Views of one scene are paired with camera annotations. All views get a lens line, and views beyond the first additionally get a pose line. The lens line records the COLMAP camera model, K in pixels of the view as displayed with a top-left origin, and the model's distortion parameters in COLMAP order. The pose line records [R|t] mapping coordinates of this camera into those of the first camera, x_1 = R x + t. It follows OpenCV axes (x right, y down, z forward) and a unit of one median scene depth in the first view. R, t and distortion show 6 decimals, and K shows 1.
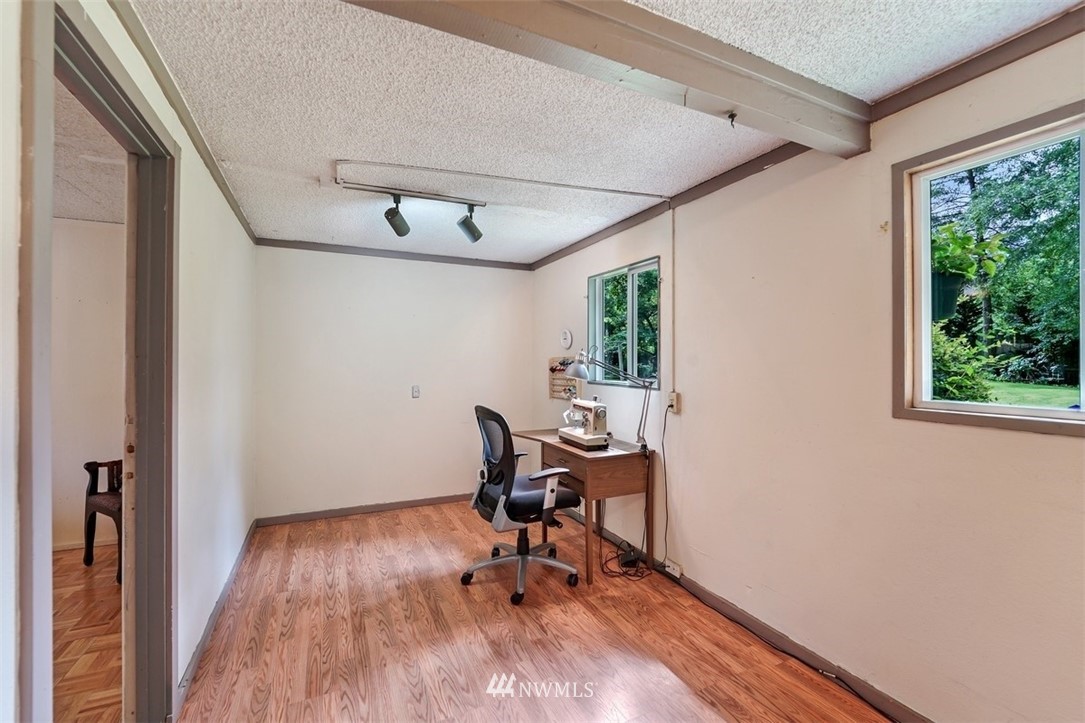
lens RADIAL K [[448.9, 0, 543.5], [0, 448.9, 359.1], [0, 0, 1]] dist [-0.004729, -0.000994]
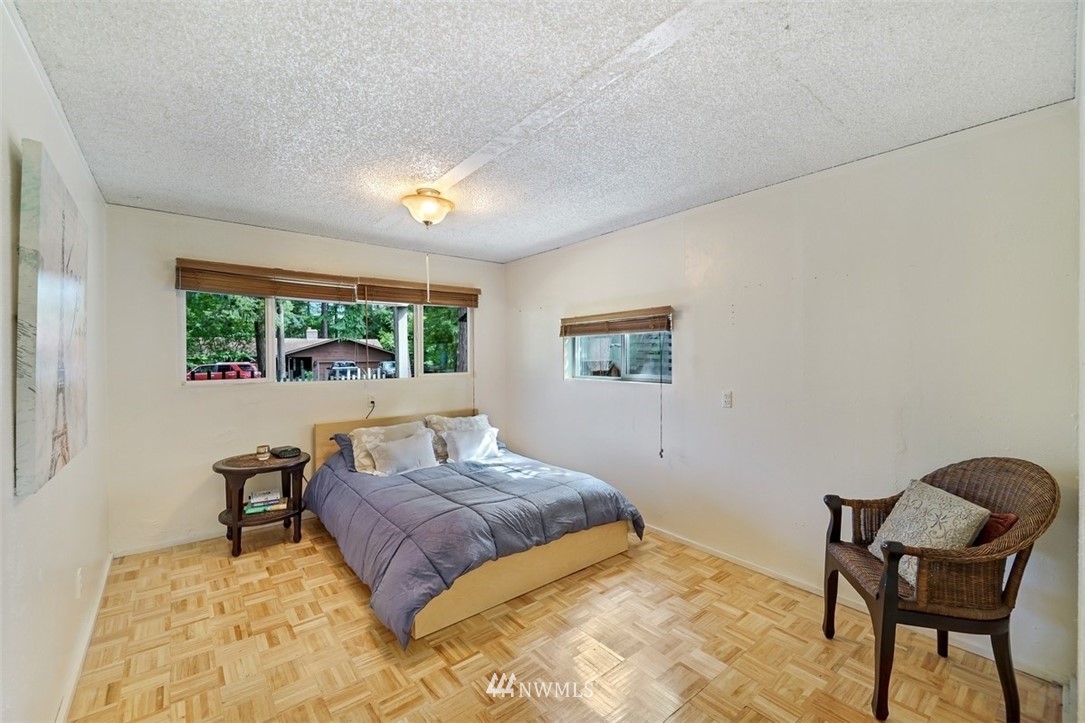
lens RADIAL K [[448.9, 0, 544.4], [0, 448.9, 355.5], [0, 0, 1]] dist [-0.004729, -0.000994]
pose [[0.226645, -0.005388, -0.973963, -0.452707], [0.001812, 0.999985, -0.005110, 0.012851], [0.973976, -0.000606, 0.226651, 0.420090]]
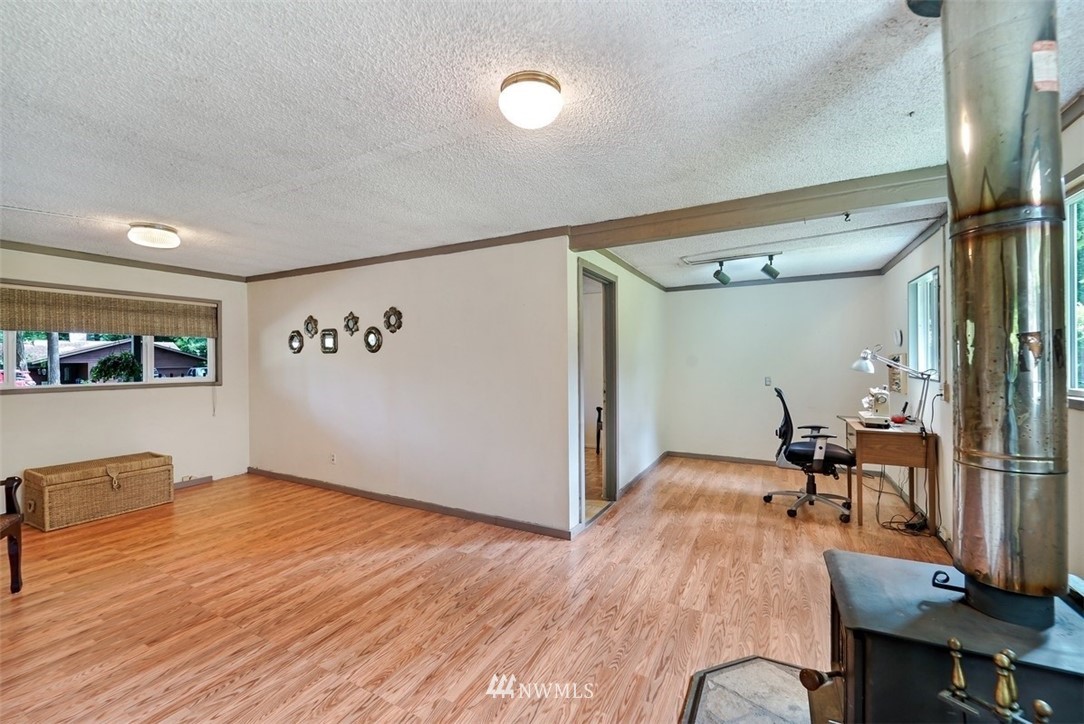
lens RADIAL K [[448.5, 0, 547.0], [0, 448.5, 356.6], [0, 0, 1]] dist [-0.004729, -0.000994]
pose [[0.601650, -0.010482, -0.798691, 0.585005], [0.009593, 0.999937, -0.005897, 0.000423], [0.798702, -0.004114, 0.601712, -0.515105]]
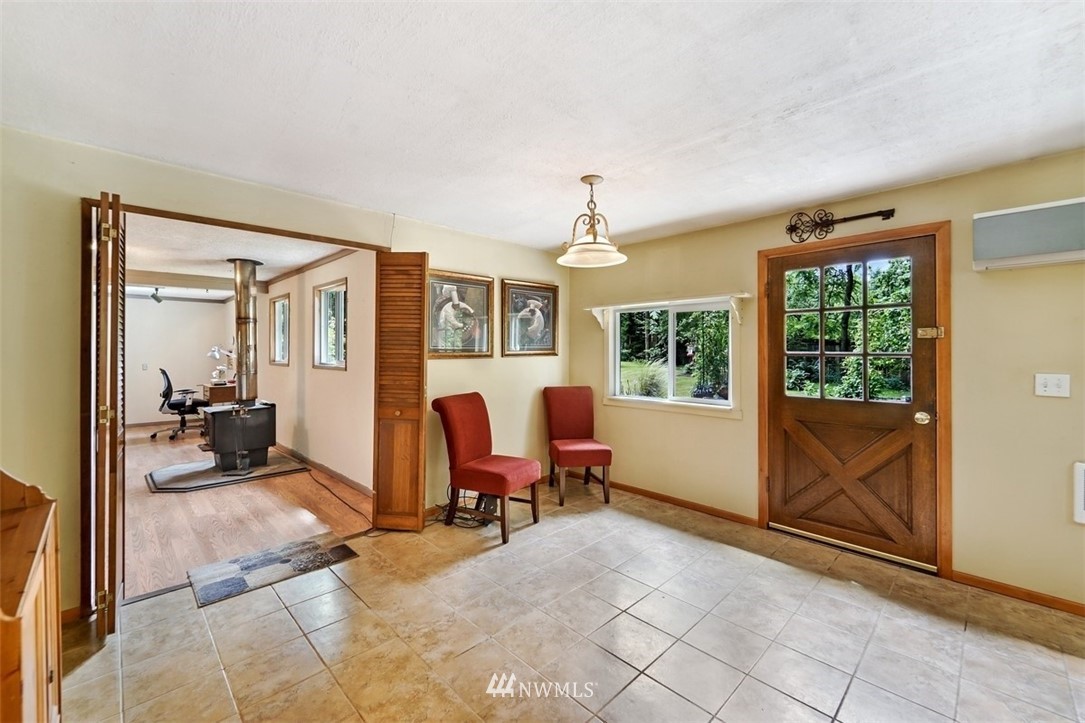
lens RADIAL K [[448.9, 0, 549.5], [0, 448.9, 352.3], [0, 0, 1]] dist [-0.004729, -0.000994]
pose [[0.943063, -0.000977, 0.332614, 1.059974], [0.000534, 0.999999, 0.001424, 0.010809], [-0.332615, -0.001165, 0.943062, -2.050121]]
